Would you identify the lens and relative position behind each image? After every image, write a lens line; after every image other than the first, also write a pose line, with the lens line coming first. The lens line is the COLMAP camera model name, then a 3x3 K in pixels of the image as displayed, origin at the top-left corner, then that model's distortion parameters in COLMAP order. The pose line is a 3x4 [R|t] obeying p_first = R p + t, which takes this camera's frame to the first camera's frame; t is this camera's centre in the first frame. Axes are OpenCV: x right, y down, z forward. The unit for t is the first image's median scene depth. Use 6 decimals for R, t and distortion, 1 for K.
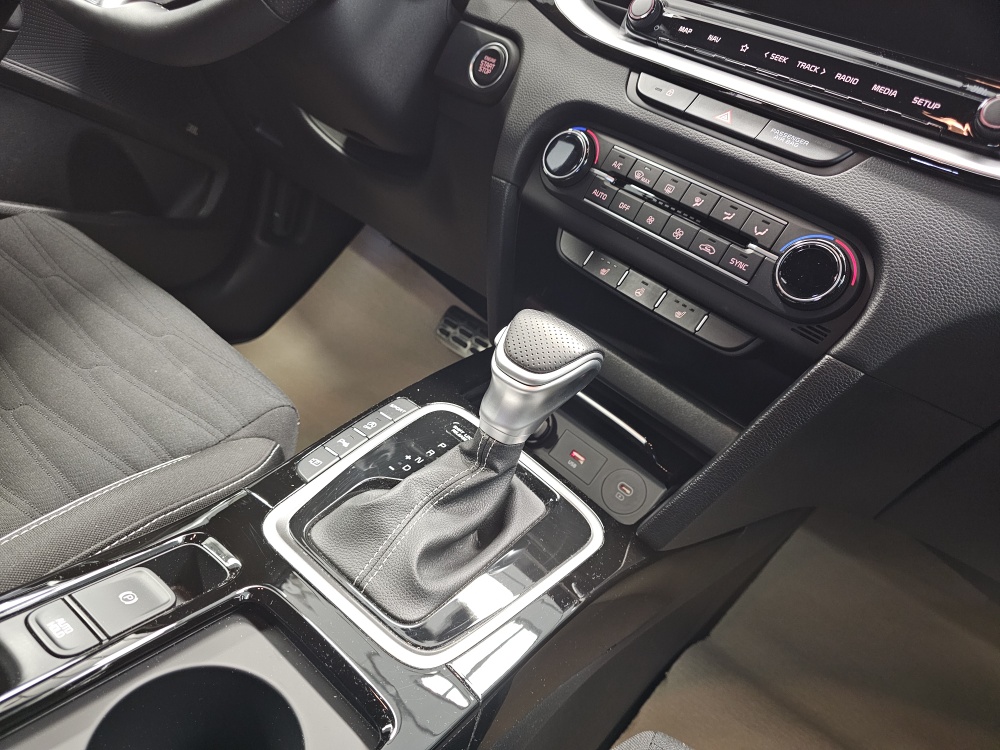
lens RADIAL K [[683.6, 0, 504.4], [0, 683.6, 369.4], [0, 0, 1]] dist [0.082786, -0.087072]
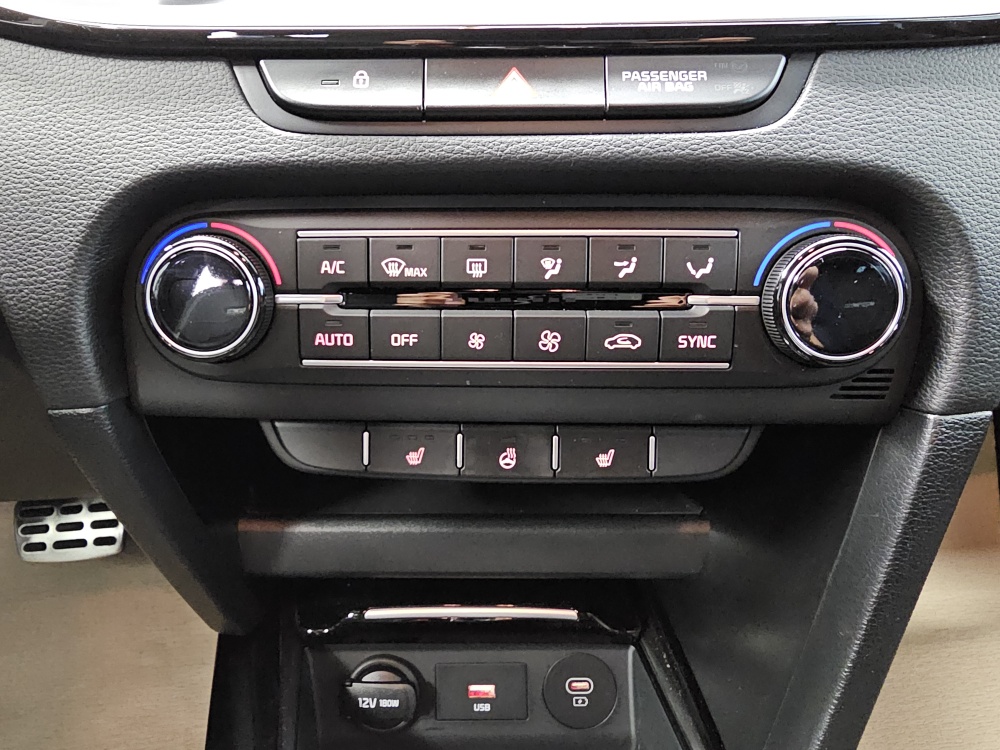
lens RADIAL K [[704.9, 0, 454.2], [0, 704.9, 363.4], [0, 0, 1]] dist [0.007682, 0.001892]
pose [[0.698737, -0.567998, 0.434908, -0.016242], [0.518864, 0.820912, 0.238503, -0.317842], [-0.492490, 0.059007, 0.868316, 0.574047]]
